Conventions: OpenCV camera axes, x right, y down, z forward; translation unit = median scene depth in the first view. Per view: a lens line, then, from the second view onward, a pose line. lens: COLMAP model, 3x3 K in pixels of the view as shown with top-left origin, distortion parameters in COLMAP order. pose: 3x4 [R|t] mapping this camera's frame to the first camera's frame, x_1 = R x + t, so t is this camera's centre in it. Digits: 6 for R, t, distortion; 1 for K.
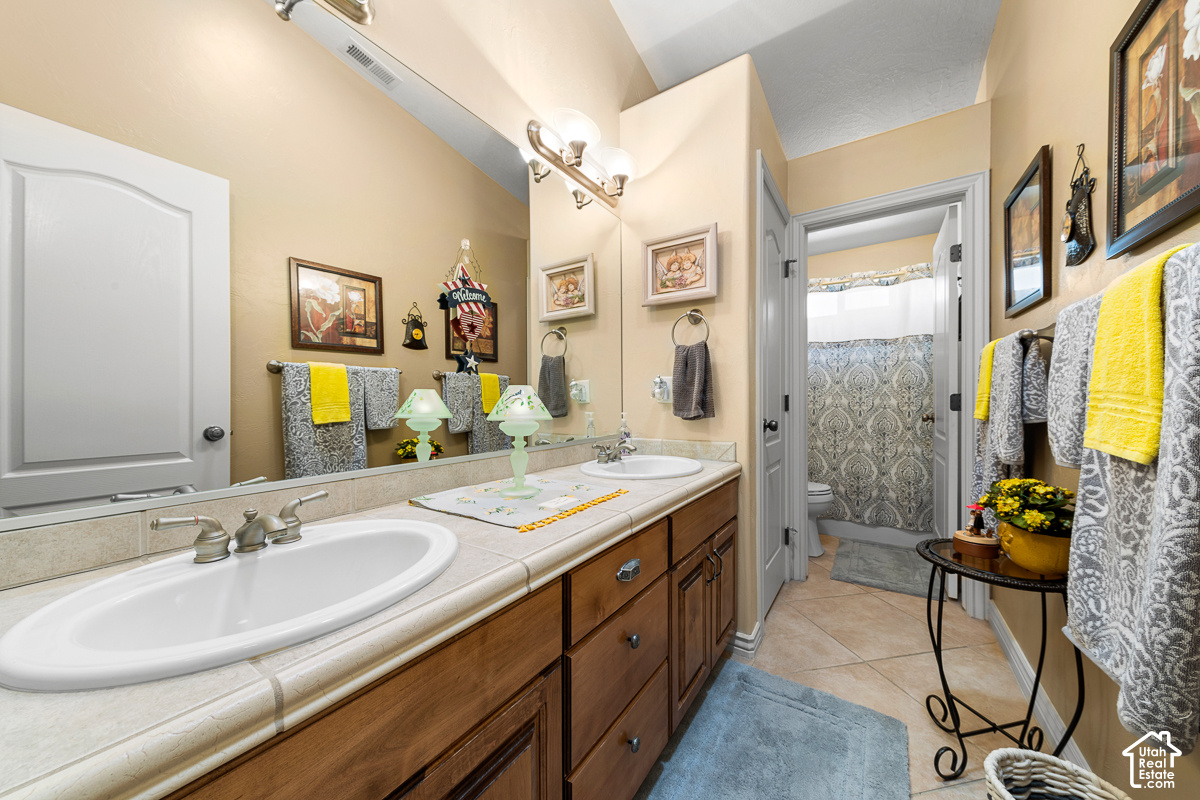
lens RADIAL K [[419.3, 0, 596.2], [0, 419.3, 404.7], [0, 0, 1]] dist [0.000267, -0.000003]
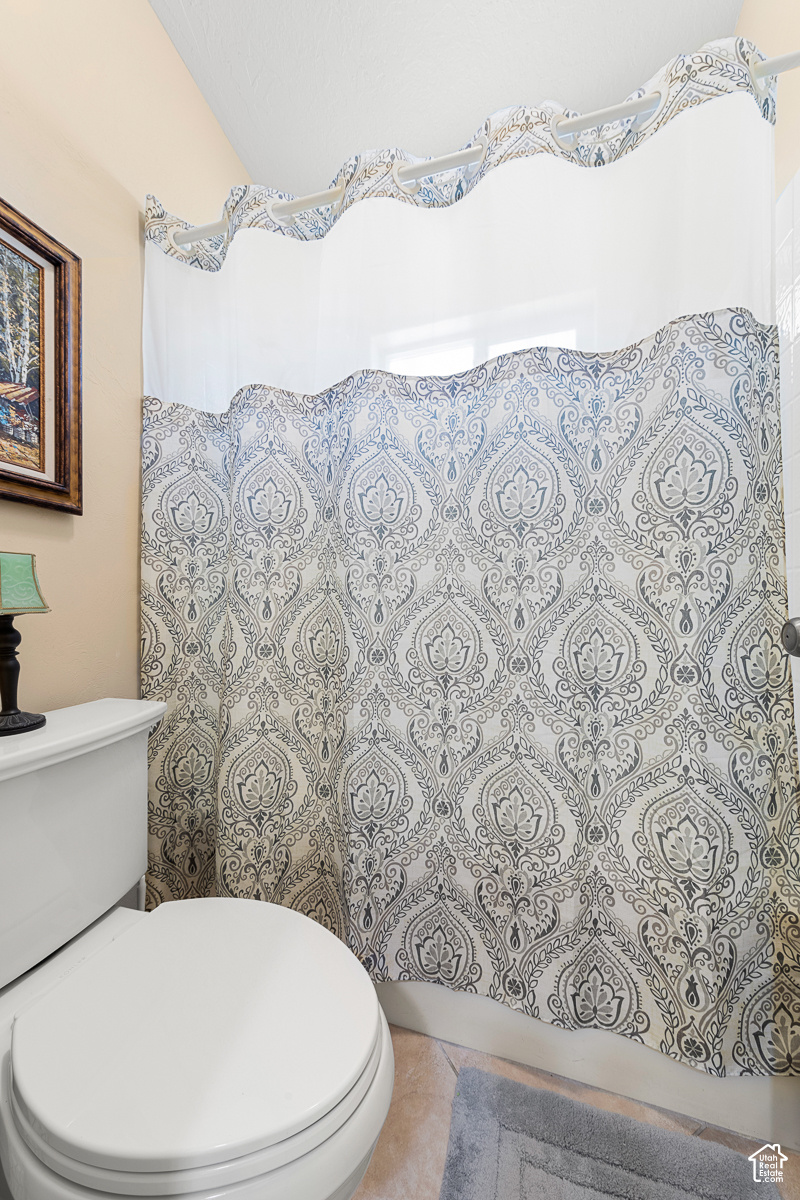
lens RADIAL K [[419.3, 0, 401.7], [0, 419.3, 599.0], [0, 0, 1]] dist [0.000267, -0.000003]
pose [[0.962651, -0.001080, 0.270743, 0.485649], [0.005409, 0.999869, -0.015247, 0.012842], [-0.270691, 0.016142, 0.962531, 0.763600]]
